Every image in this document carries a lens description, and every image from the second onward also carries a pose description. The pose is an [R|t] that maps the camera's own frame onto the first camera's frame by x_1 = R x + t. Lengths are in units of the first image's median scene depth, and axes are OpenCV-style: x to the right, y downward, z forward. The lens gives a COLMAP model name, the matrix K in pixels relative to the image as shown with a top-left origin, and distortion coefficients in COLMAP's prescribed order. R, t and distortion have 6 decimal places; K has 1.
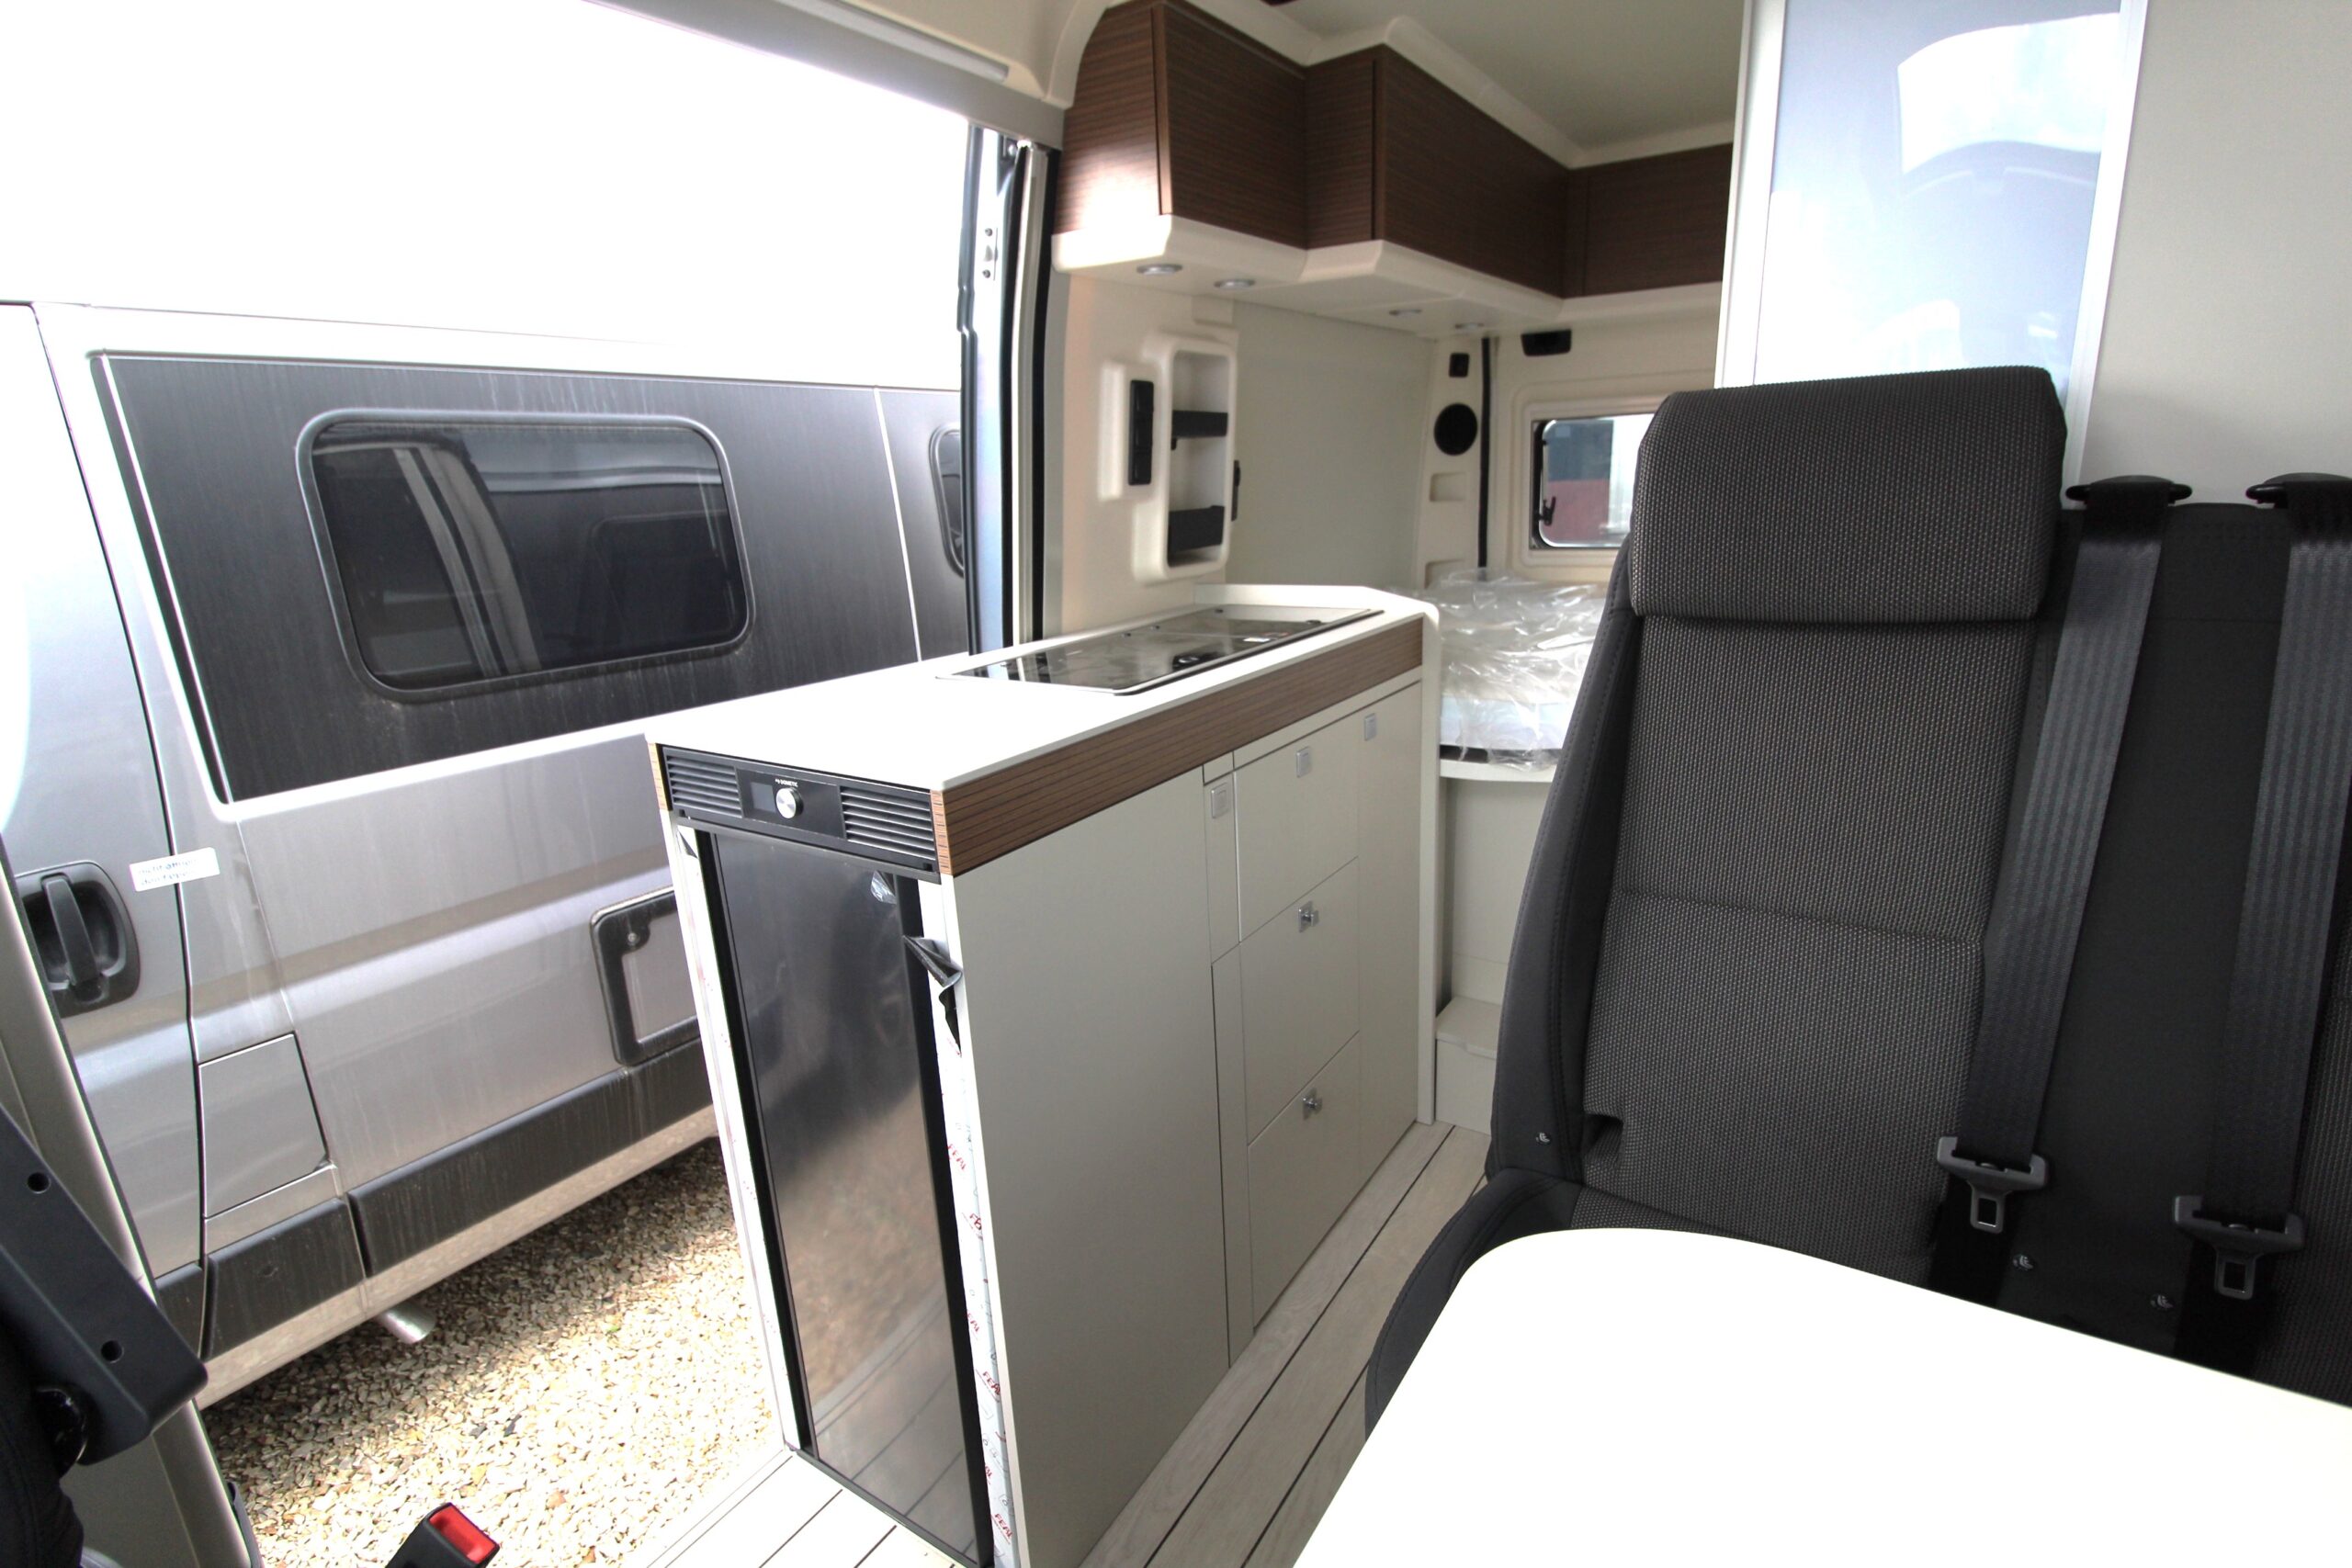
lens RADIAL K [[1115.8, 0, 1176.0], [0, 1115.8, 784.0], [0, 0, 1]] dist [-0.000640, -0.000151]
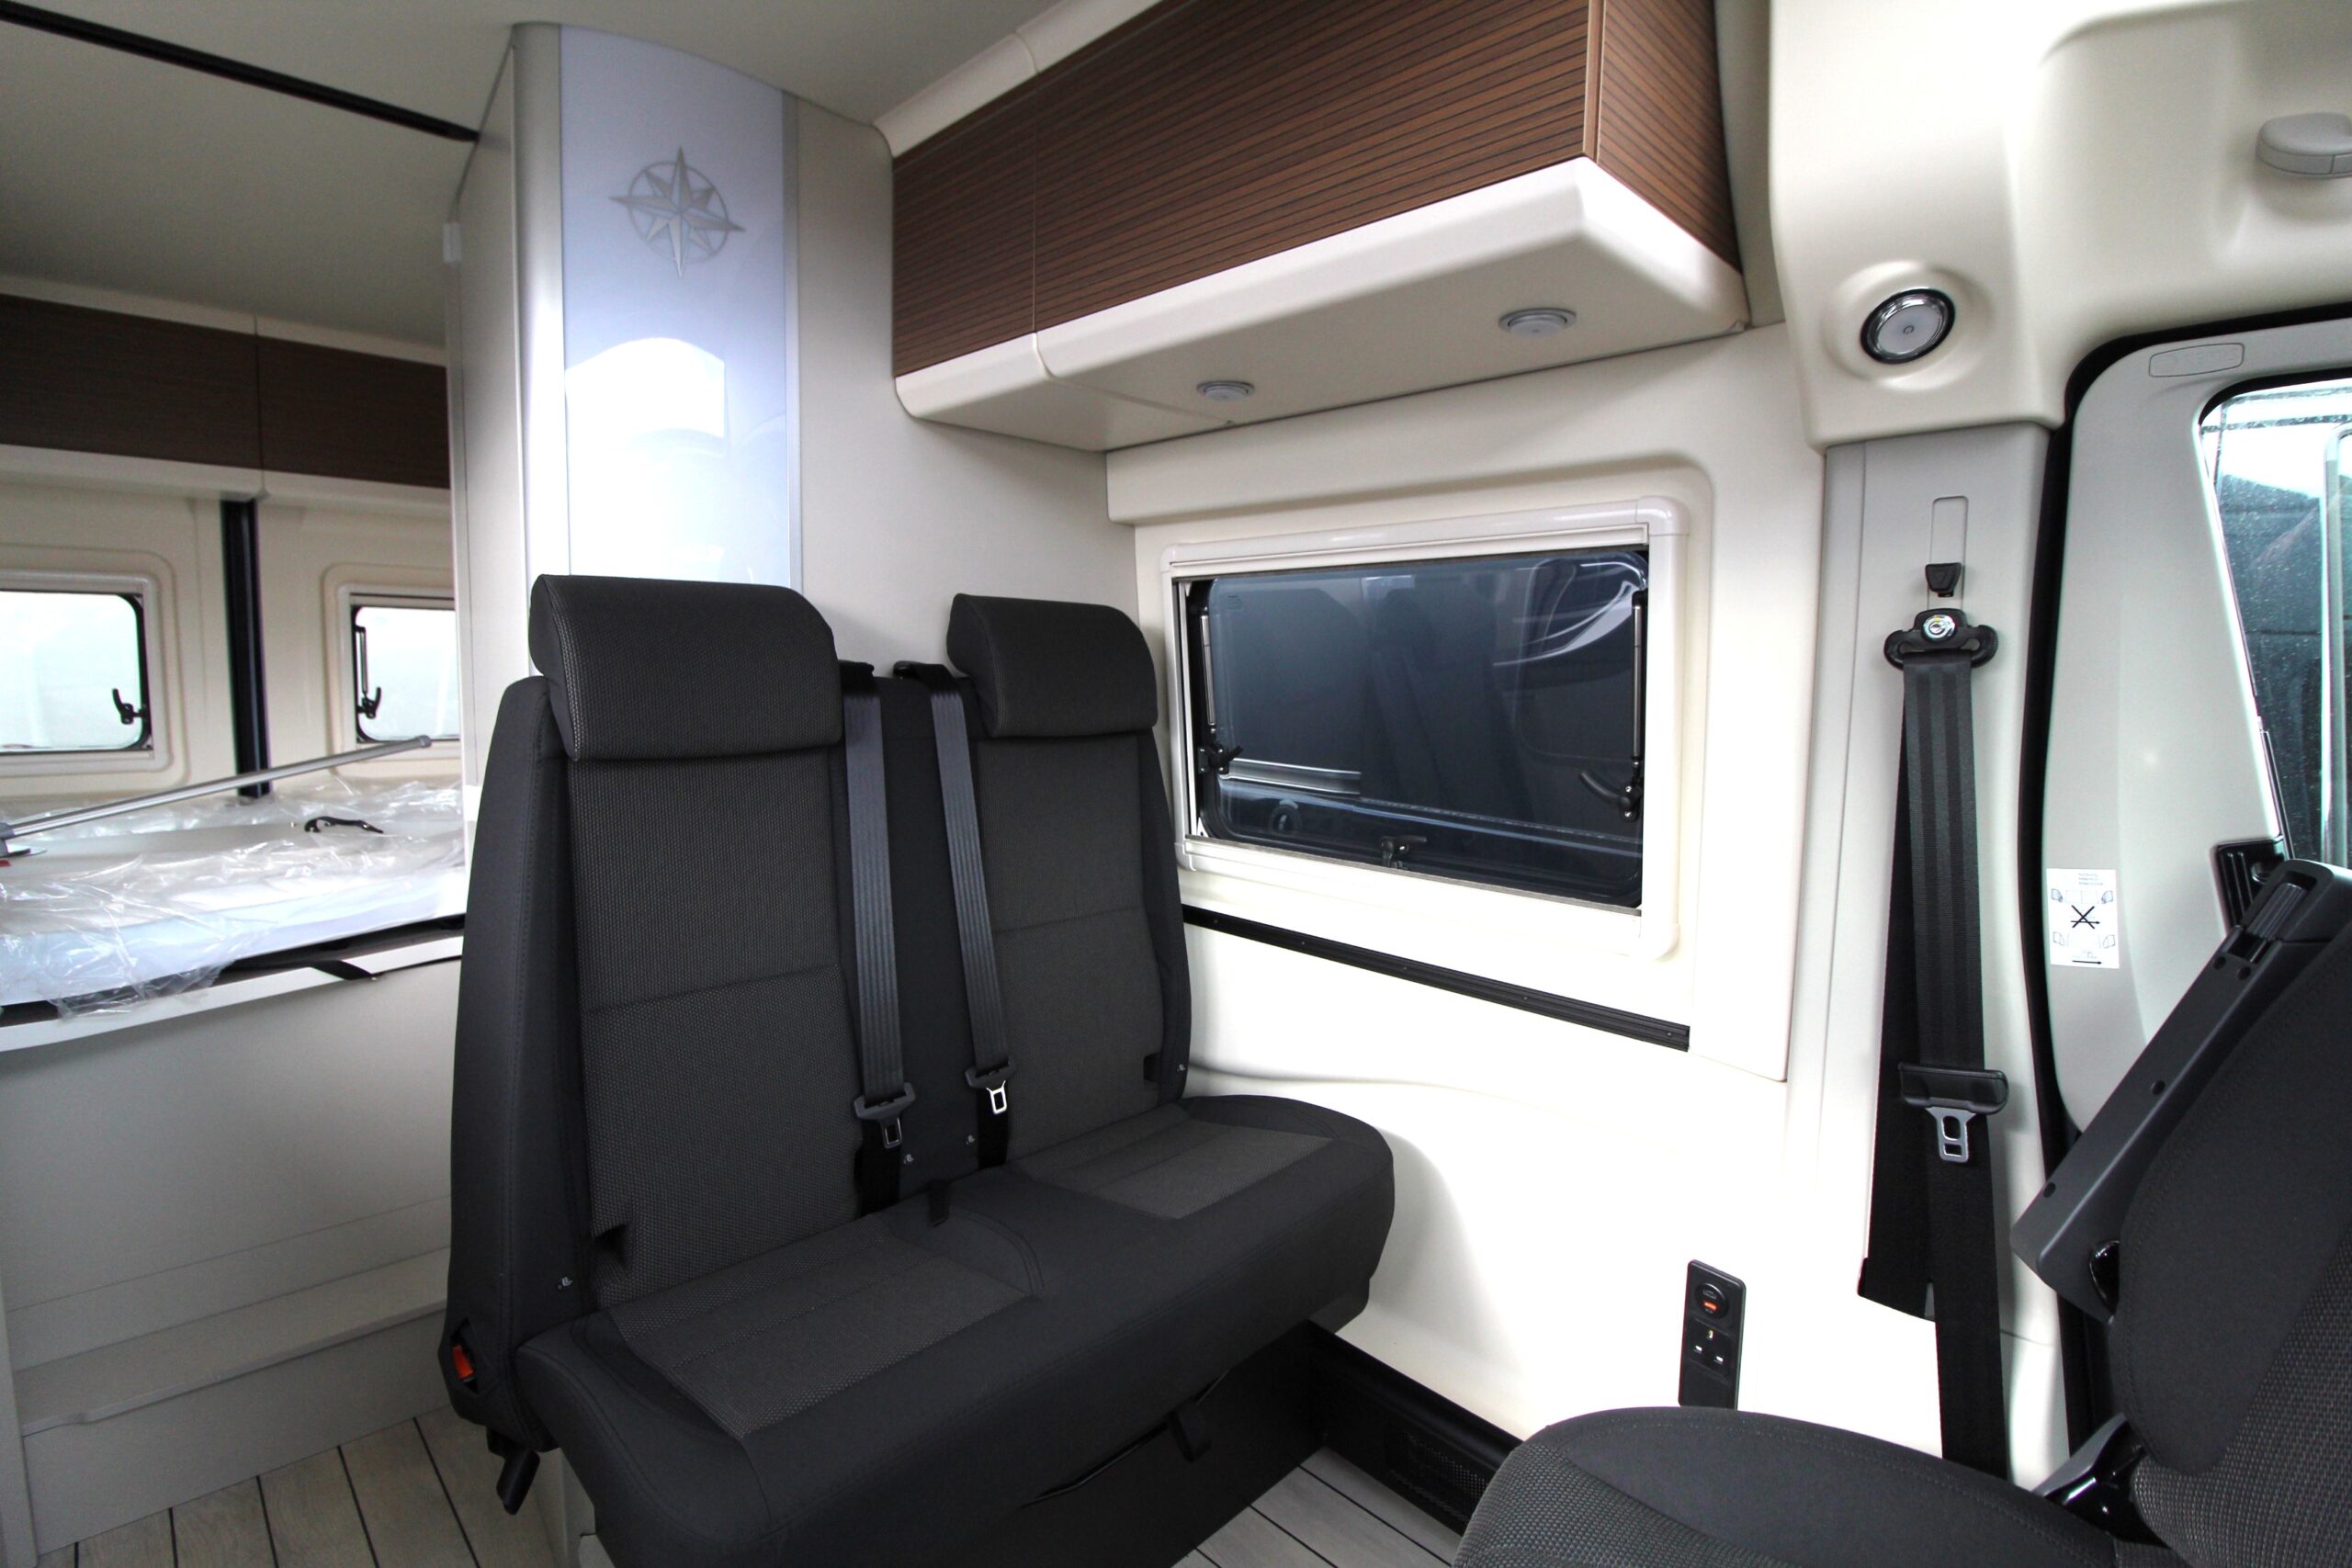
lens RADIAL K [[1115.8, 0, 1176.0], [0, 1115.8, 784.0], [0, 0, 1]] dist [-0.000640, -0.000151]
pose [[0.208965, -0.047287, 0.976779, -0.617856], [0.242546, 0.970127, -0.004923, 0.028551], [-0.947368, 0.237943, 0.214192, 0.208485]]
